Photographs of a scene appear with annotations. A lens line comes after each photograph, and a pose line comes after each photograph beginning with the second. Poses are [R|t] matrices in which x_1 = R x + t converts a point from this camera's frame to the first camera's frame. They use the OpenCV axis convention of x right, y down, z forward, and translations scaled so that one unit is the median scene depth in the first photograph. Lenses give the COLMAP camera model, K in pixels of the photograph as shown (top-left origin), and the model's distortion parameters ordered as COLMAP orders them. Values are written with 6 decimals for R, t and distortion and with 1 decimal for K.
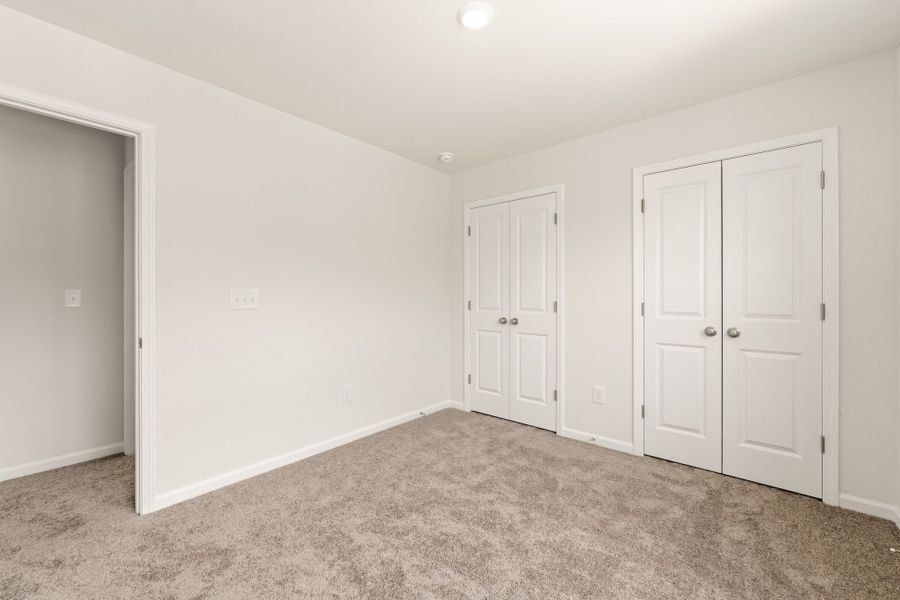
lens RADIAL K [[366.2, 0, 447.7], [0, 366.2, 297.2], [0, 0, 1]] dist [0.000519, 0.000194]
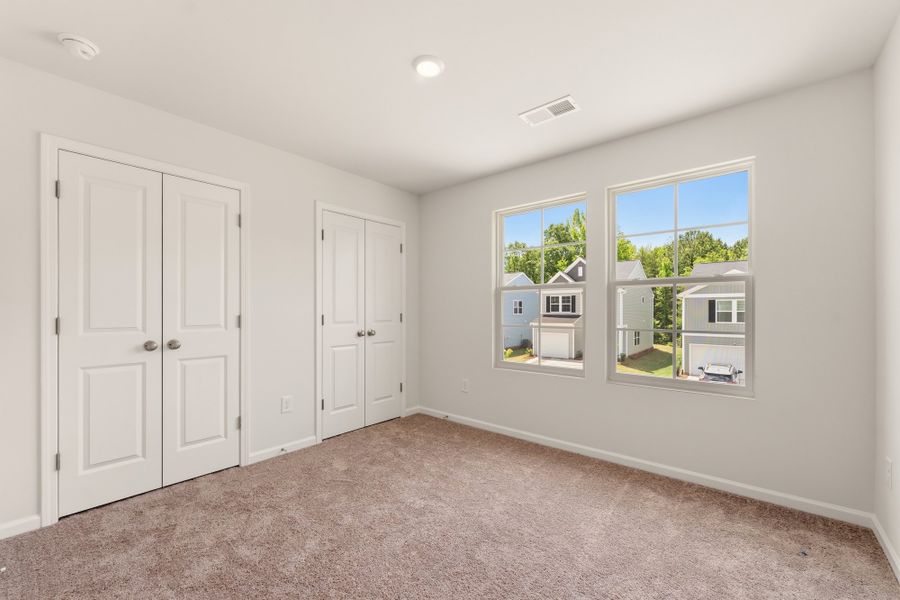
lens RADIAL K [[366.8, 0, 452.2], [0, 366.8, 308.7], [0, 0, 1]] dist [0.000768, 0.000039]
pose [[-0.010322, 0.002246, 0.999944, -0.528651], [0.002301, 0.999995, -0.002222, -0.000928], [-0.999944, 0.002278, -0.010327, 0.451269]]
